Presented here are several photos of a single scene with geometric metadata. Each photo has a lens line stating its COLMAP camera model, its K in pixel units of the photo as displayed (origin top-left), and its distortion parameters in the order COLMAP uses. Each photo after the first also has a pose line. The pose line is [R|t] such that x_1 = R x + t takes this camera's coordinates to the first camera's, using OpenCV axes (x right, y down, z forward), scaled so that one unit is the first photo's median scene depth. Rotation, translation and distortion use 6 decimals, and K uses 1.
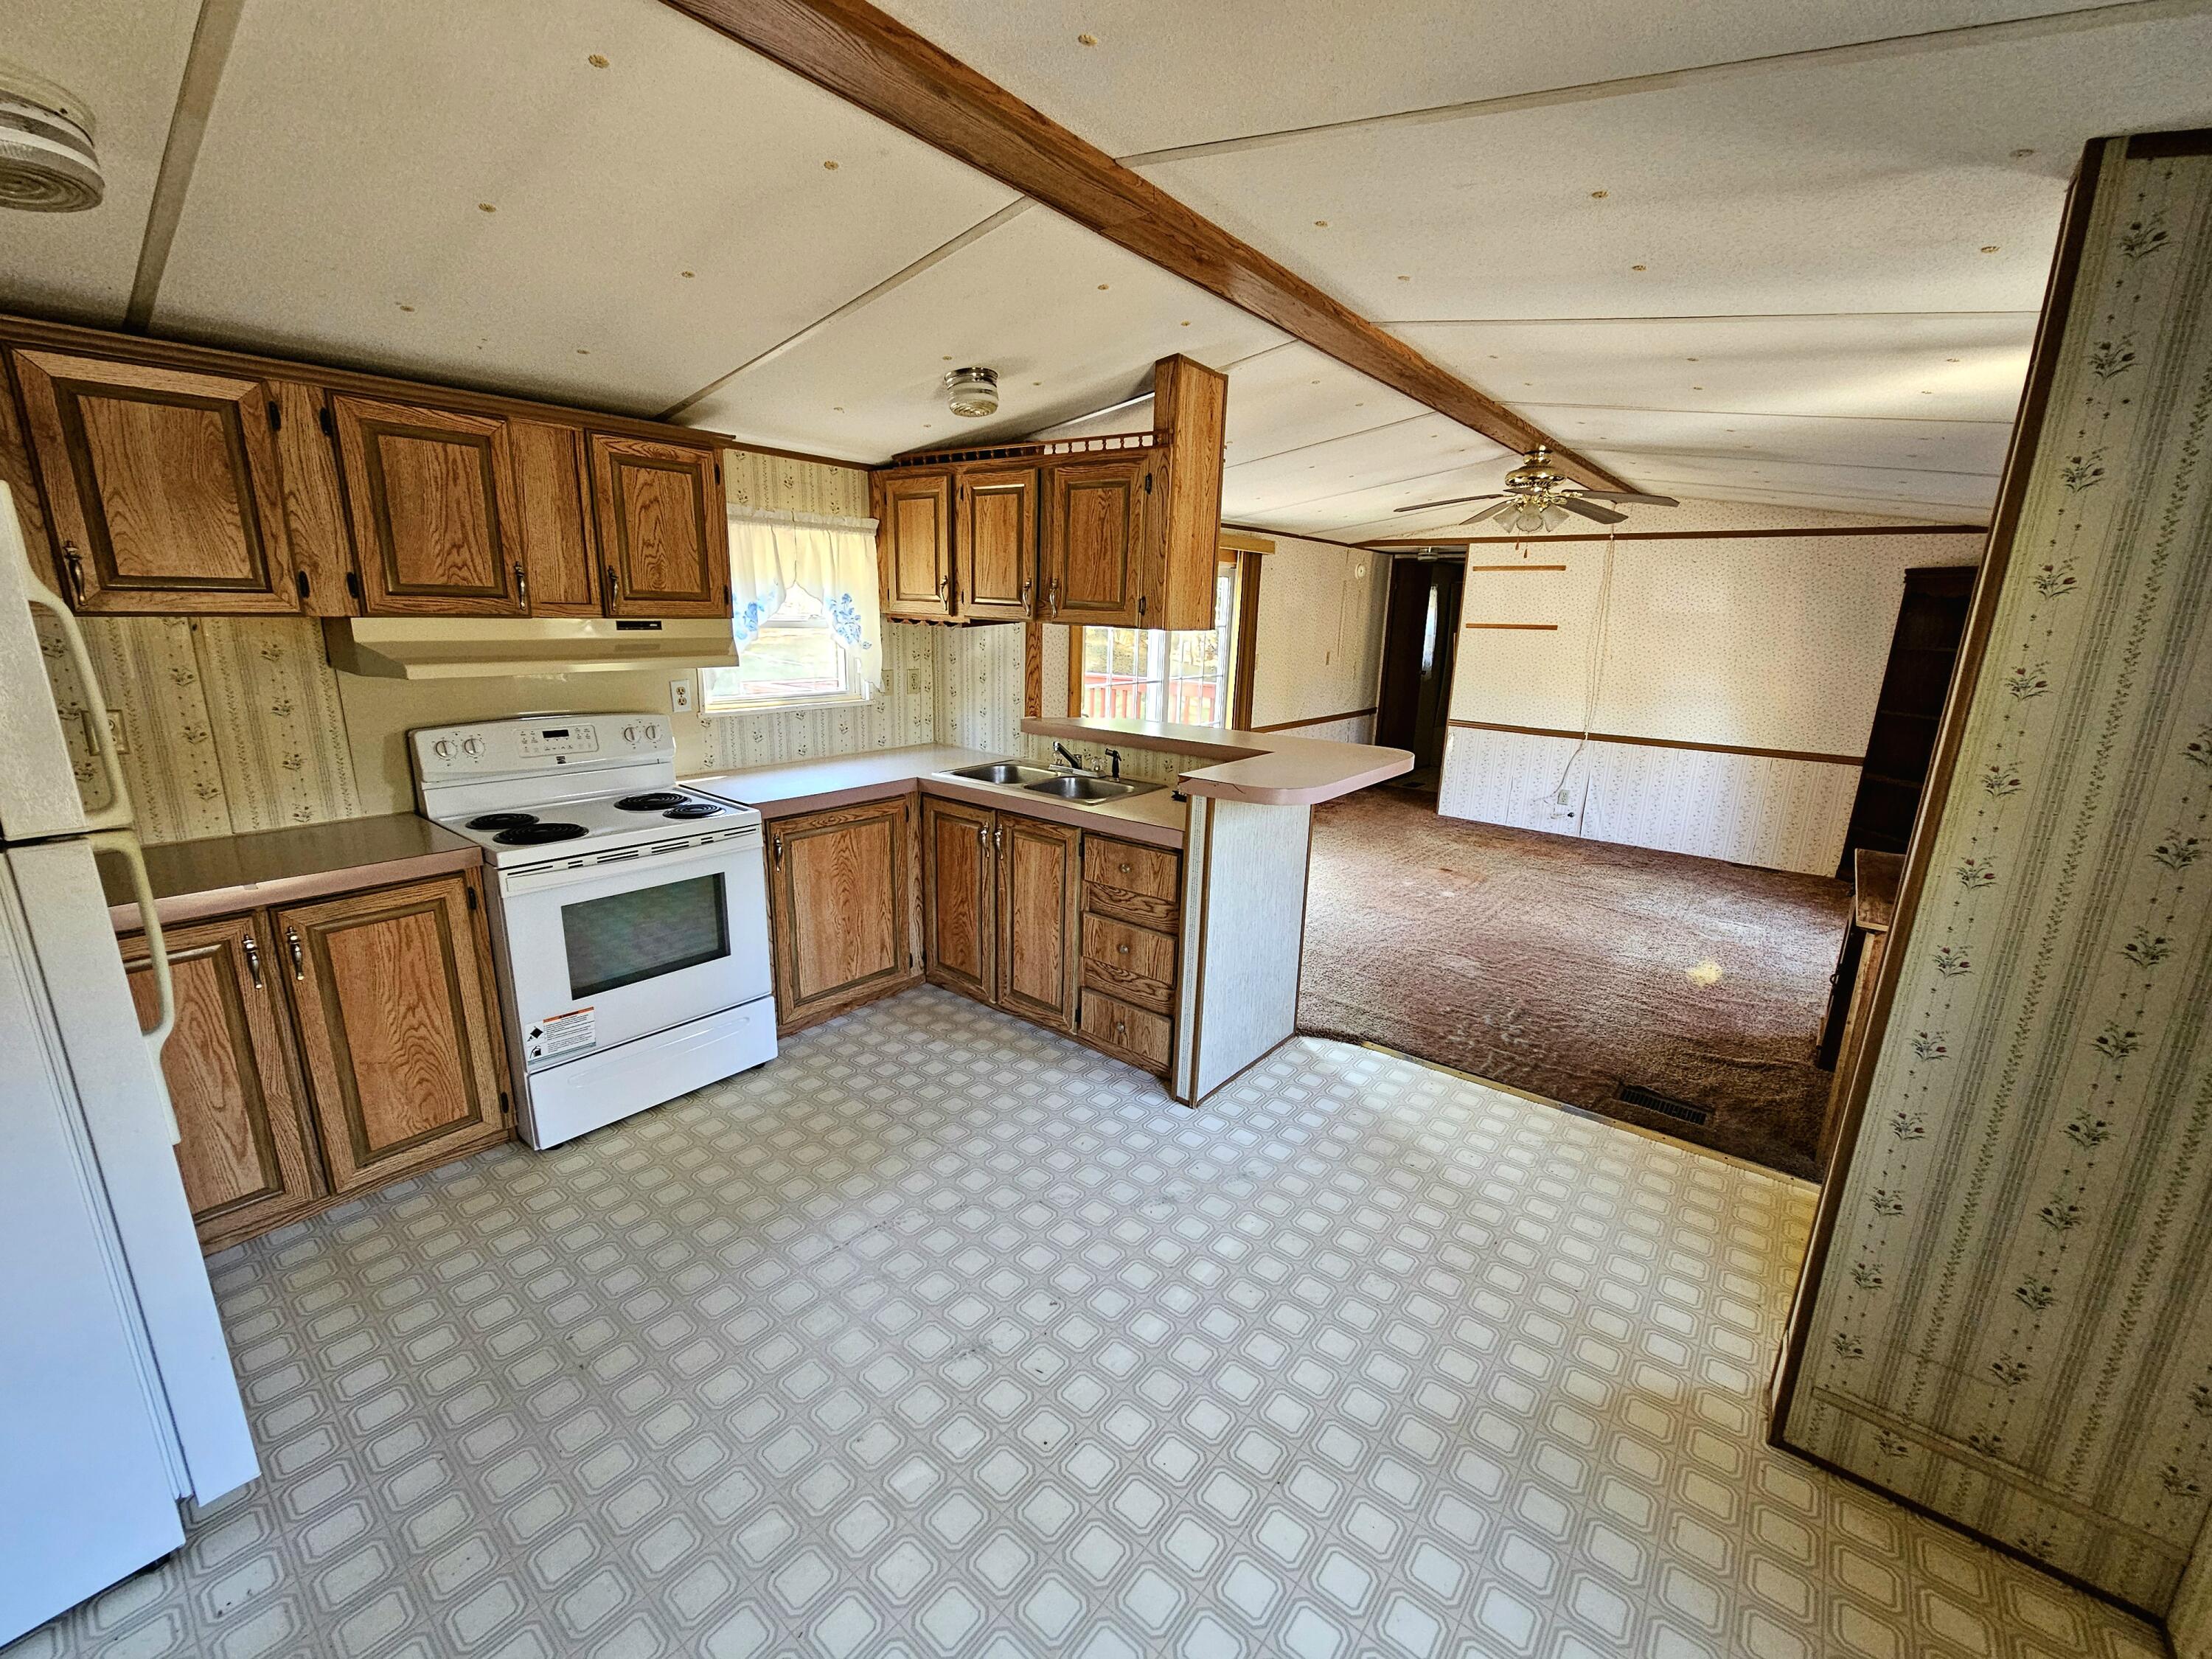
lens RADIAL K [[893.5, 0, 1106.2], [0, 893.5, 835.1], [0, 0, 1]] dist [-0.003037, -0.000107]
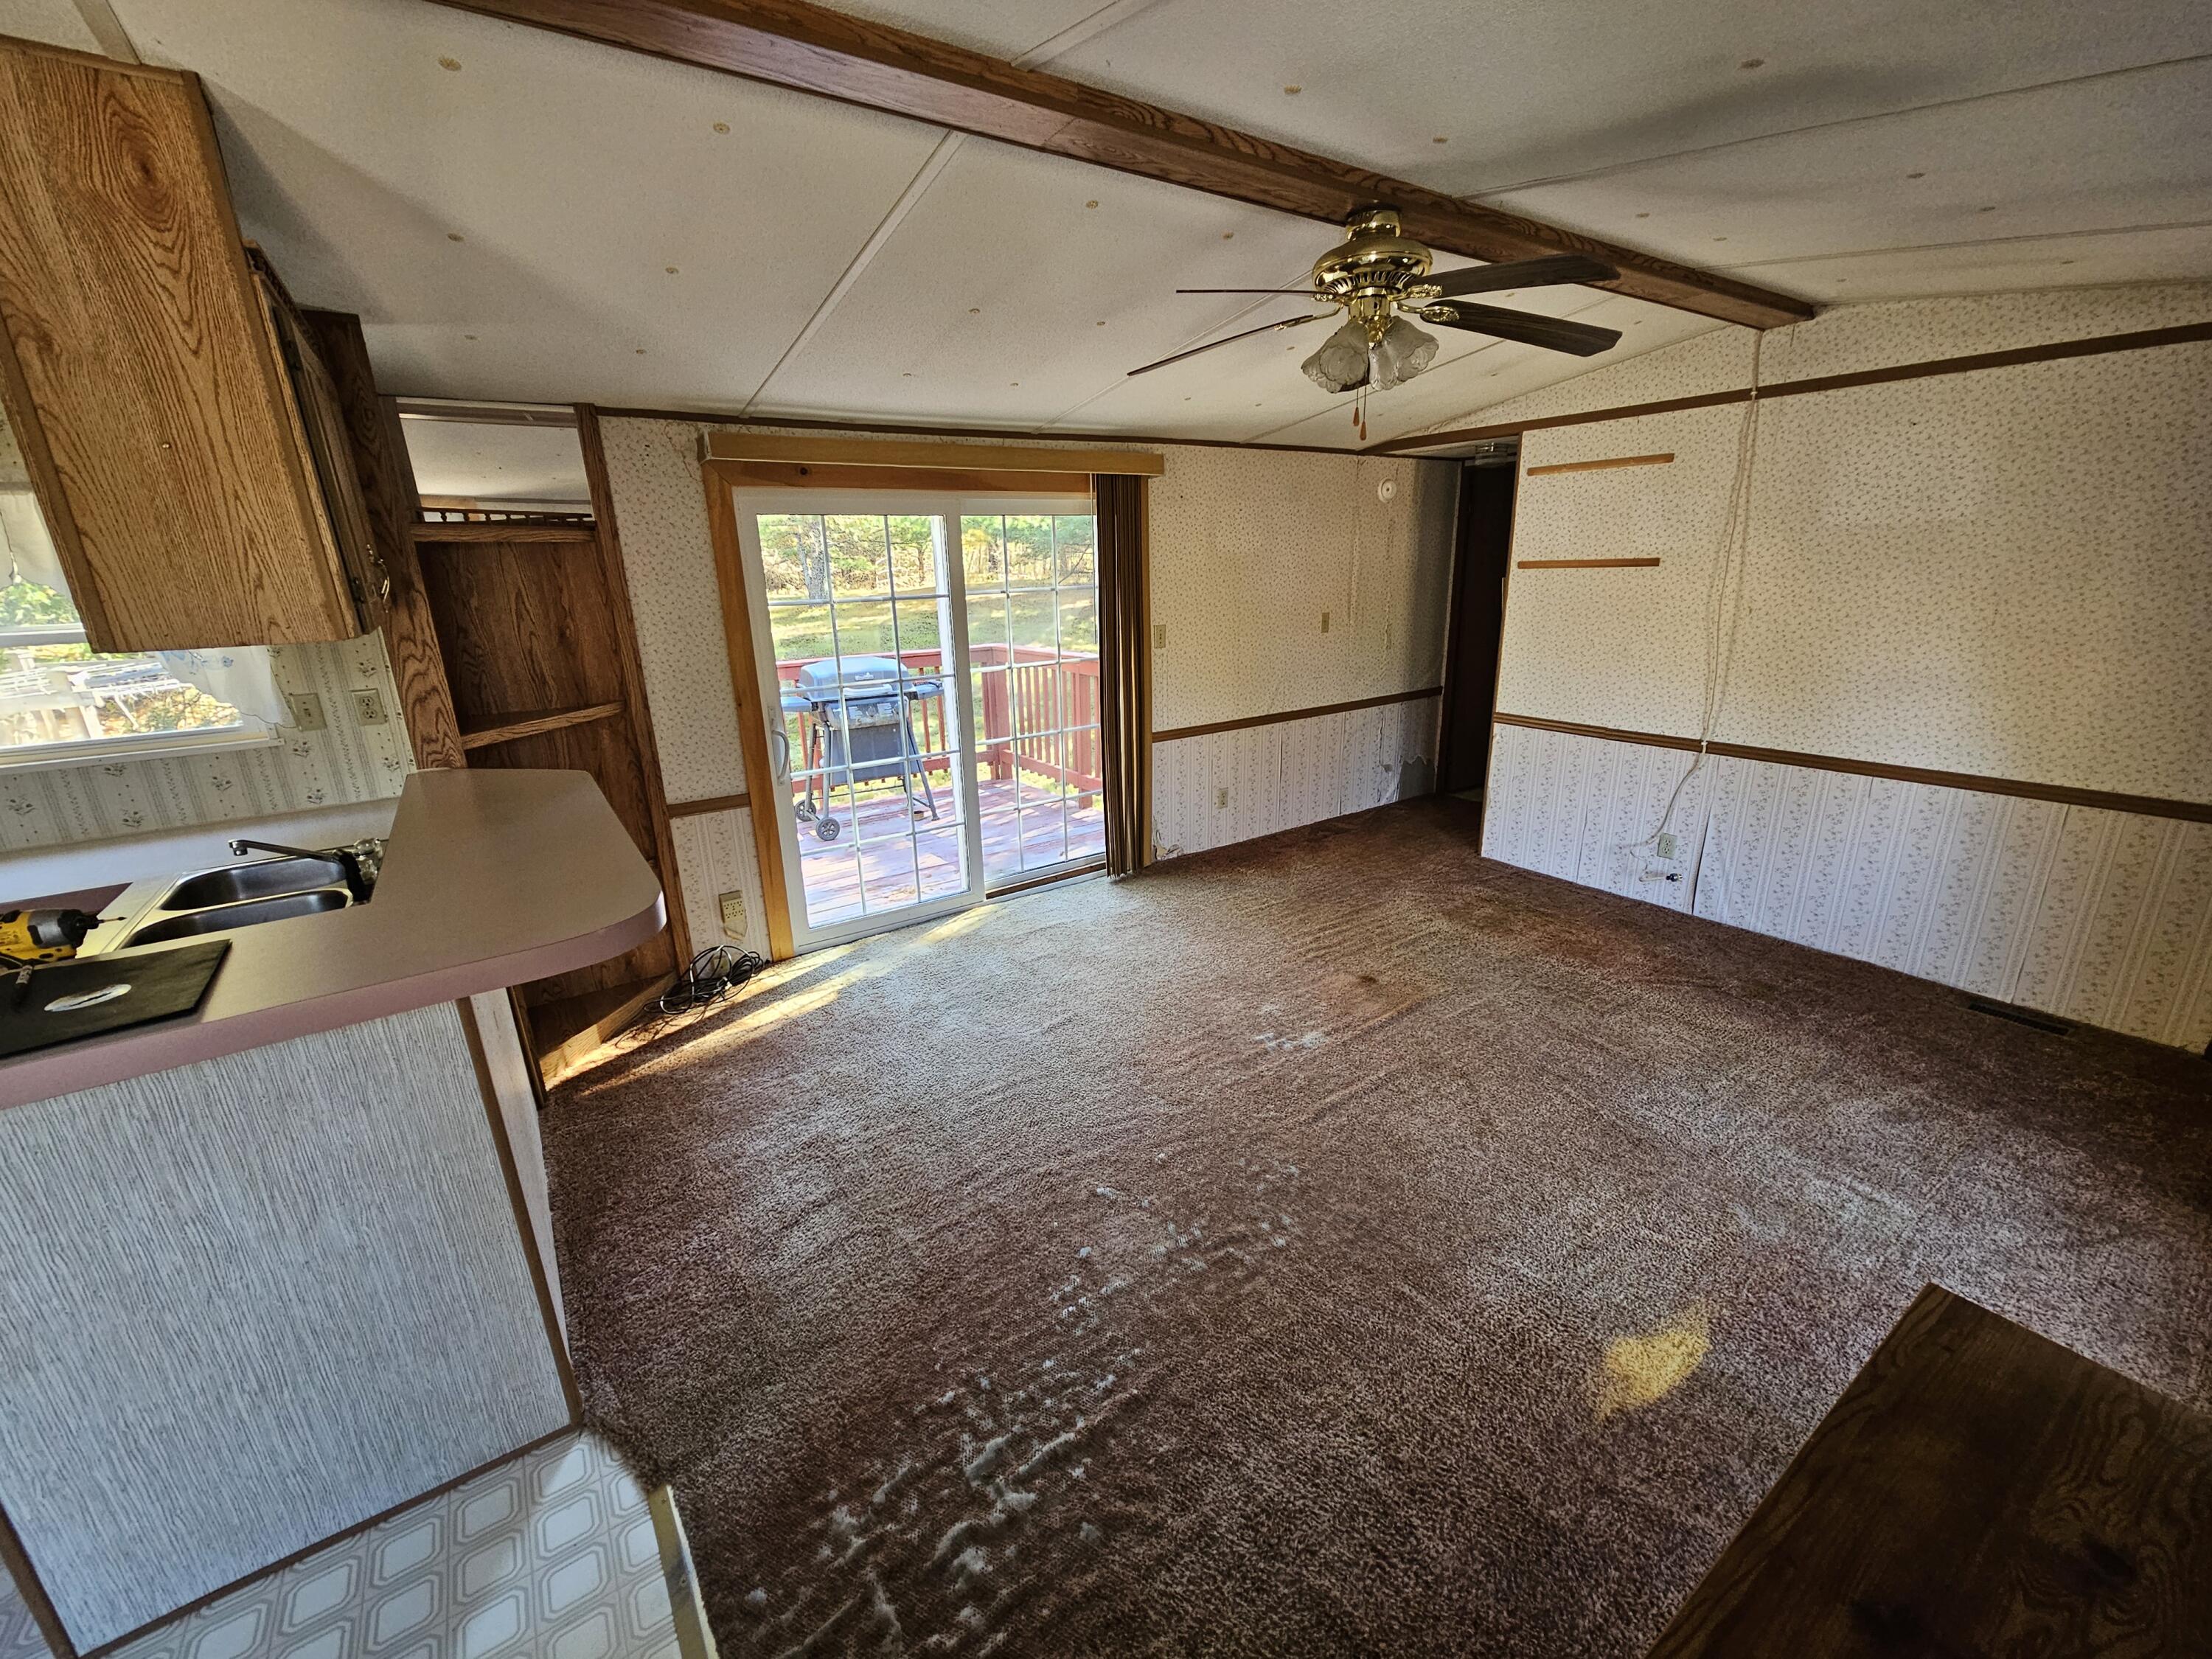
lens RADIAL K [[893.5, 0, 1106.2], [0, 893.5, 835.1], [0, 0, 1]] dist [-0.003037, -0.000107]
pose [[0.956667, 0.033538, -0.289248, 0.515421], [-0.018743, 0.998377, 0.053769, -0.119363], [0.290582, -0.046018, 0.955743, 0.498075]]
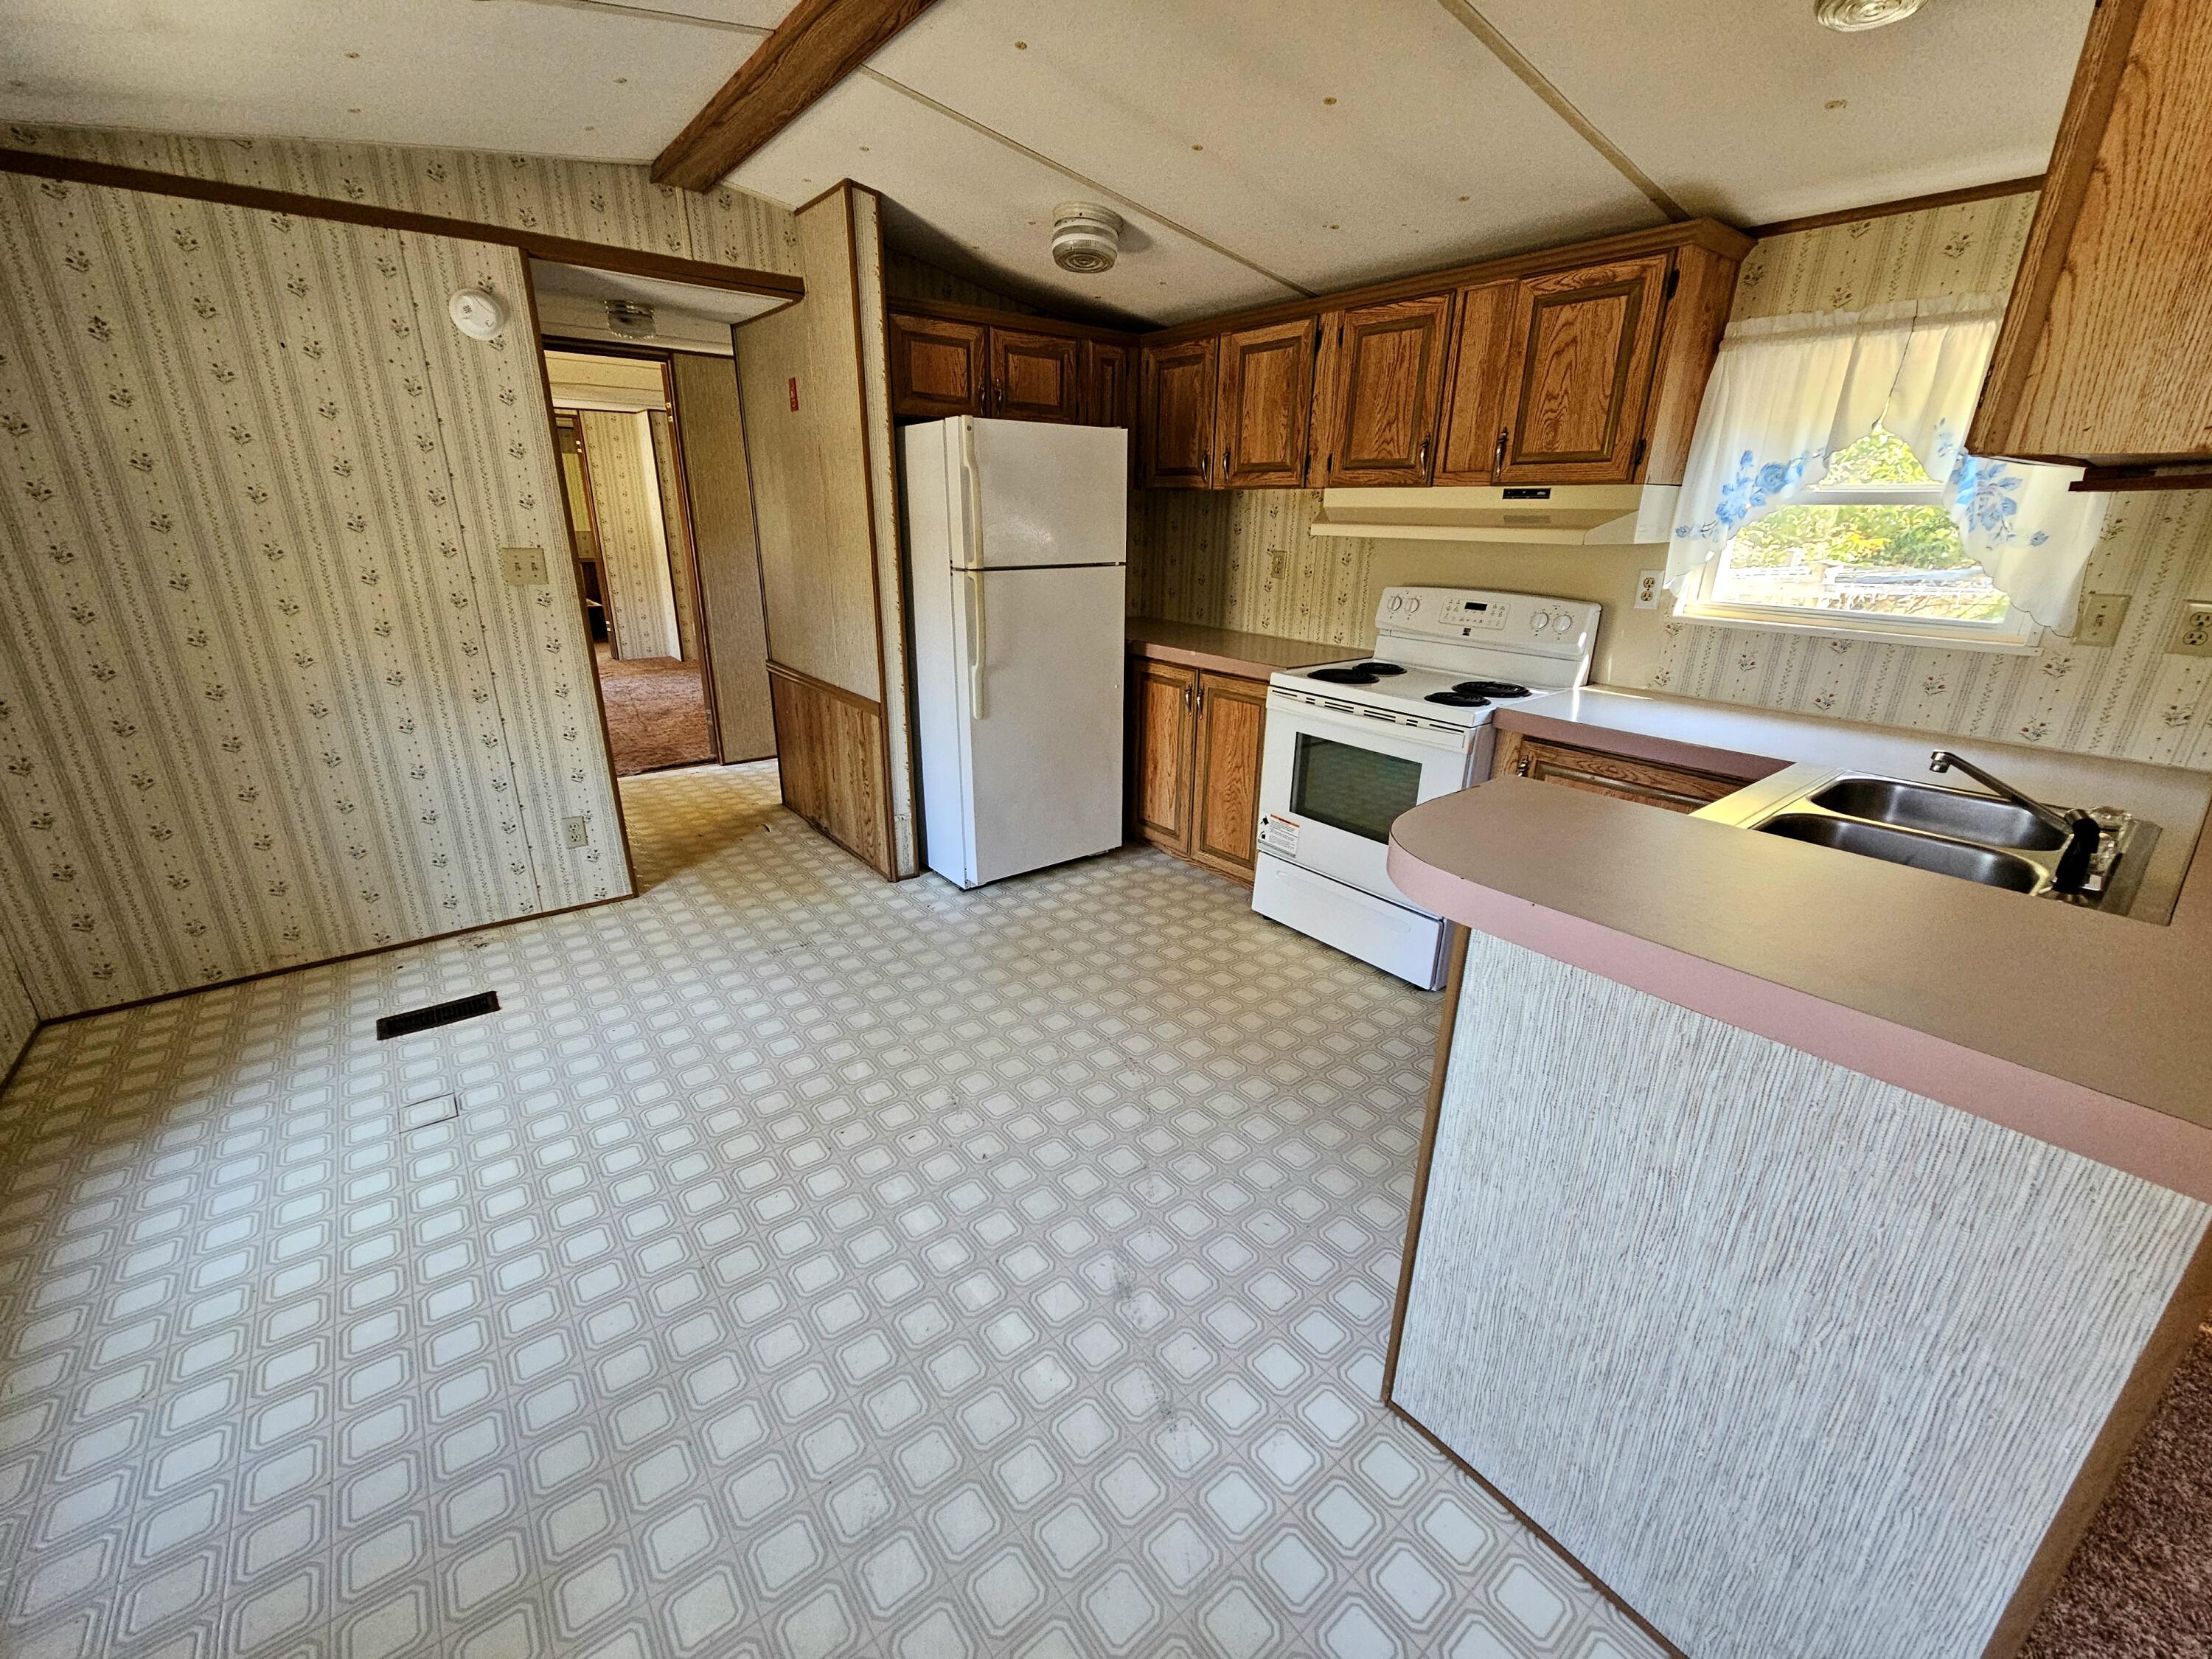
lens RADIAL K [[909.7, 0, 1110.5], [0, 909.7, 837.7], [0, 0, 1]] dist [-0.001776, -0.000192]
pose [[-0.215796, 0.309580, -0.926063, 0.362242], [-0.256280, 0.897202, 0.359652, -0.097956], [0.942206, 0.314943, -0.114274, 0.551709]]
